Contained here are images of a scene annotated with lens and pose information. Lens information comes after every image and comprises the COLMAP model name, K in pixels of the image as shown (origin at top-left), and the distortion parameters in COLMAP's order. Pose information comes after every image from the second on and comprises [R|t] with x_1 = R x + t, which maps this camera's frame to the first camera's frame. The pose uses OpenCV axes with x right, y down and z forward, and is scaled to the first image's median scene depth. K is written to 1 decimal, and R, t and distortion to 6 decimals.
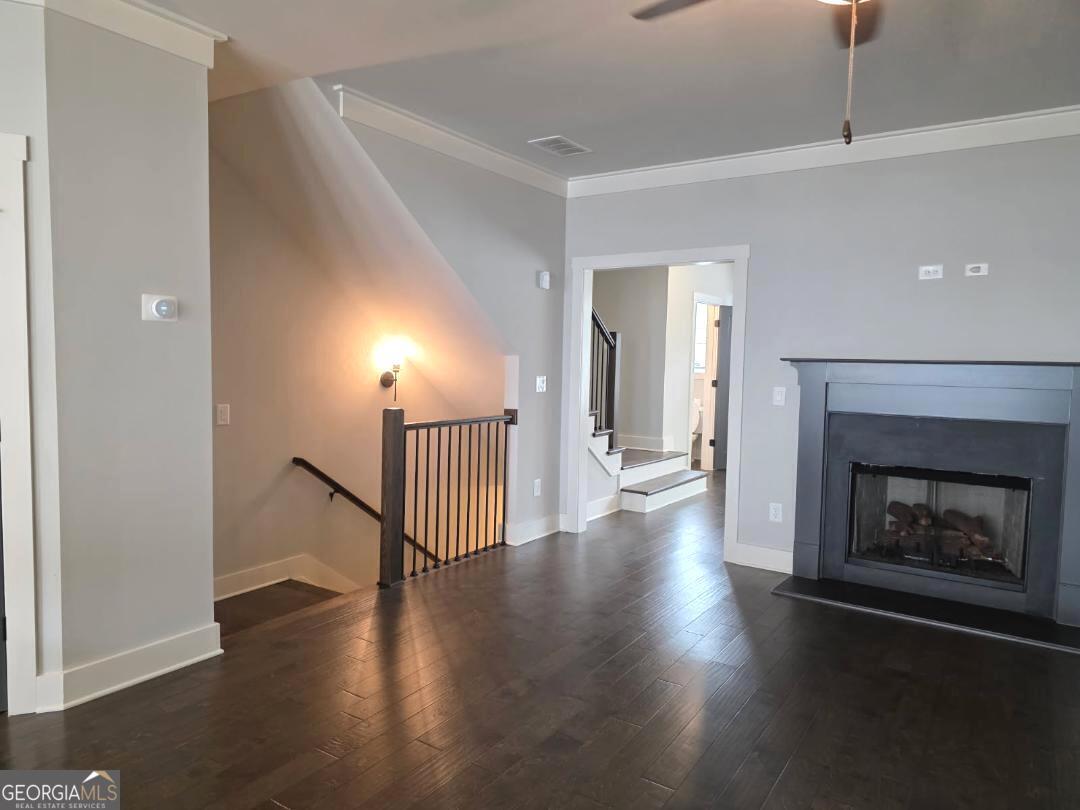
lens RADIAL K [[725.0, 0, 540.0], [0, 725.0, 405.0], [0, 0, 1]] dist [0.073273, -0.066785]
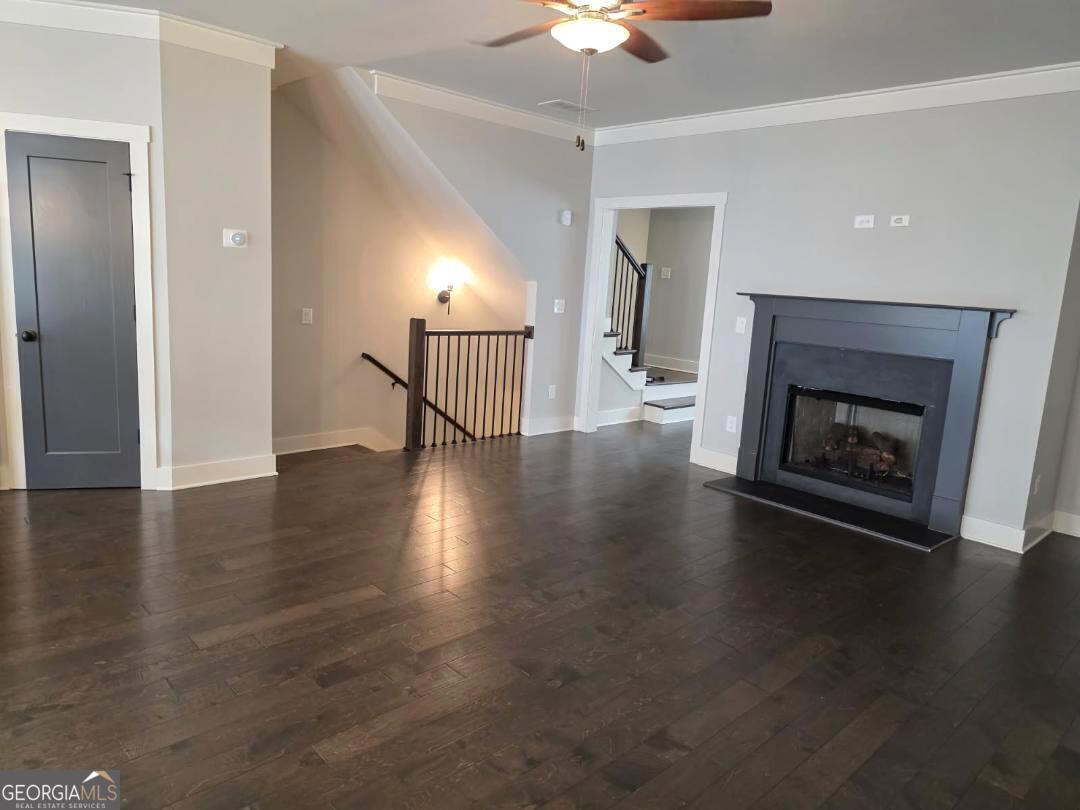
lens RADIAL K [[718.7, 0, 535.9], [0, 718.7, 393.2], [0, 0, 1]] dist [0.076248, -0.087231]
pose [[0.972851, 0.074863, -0.218991, 0.248916], [-0.055385, 0.994052, 0.093777, 0.004836], [0.224709, -0.079102, 0.971210, -0.188150]]
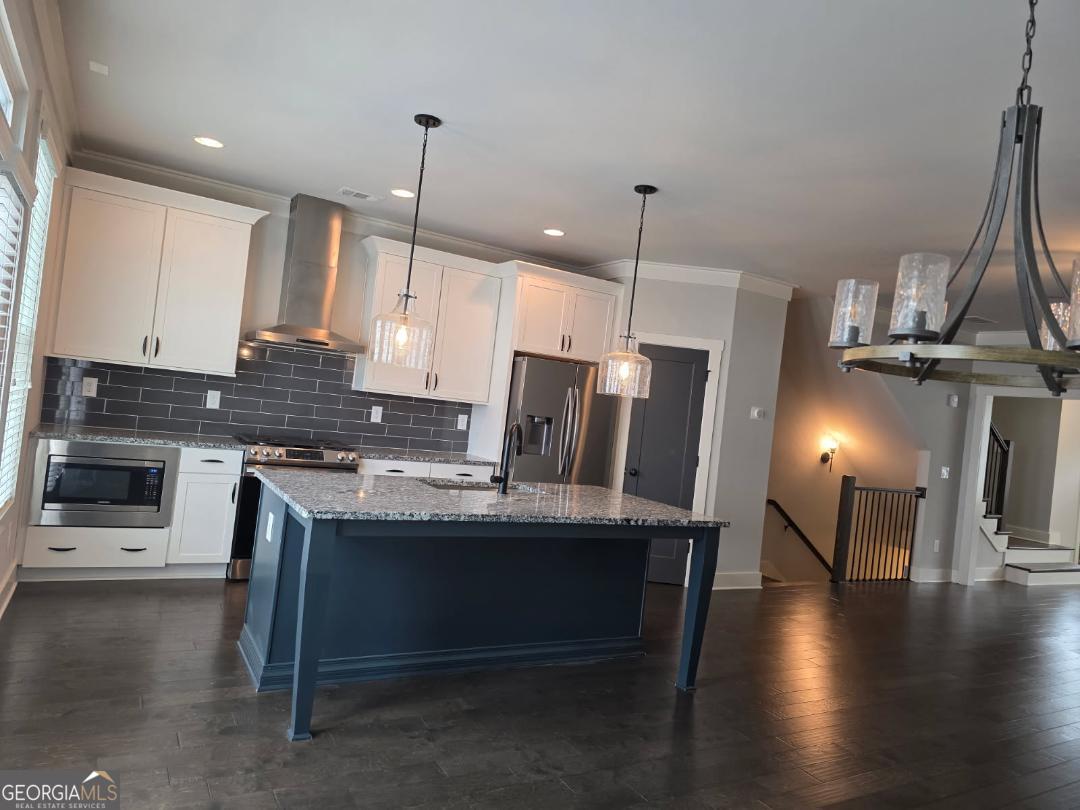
lens RADIAL K [[725.0, 0, 540.0], [0, 725.0, 405.0], [0, 0, 1]] dist [0.073273, -0.066785]
pose [[0.895644, 0.074746, -0.438446, -0.091701], [-0.120056, 0.989815, -0.076505, 0.048110], [0.428262, 0.121159, 0.895496, -0.686370]]
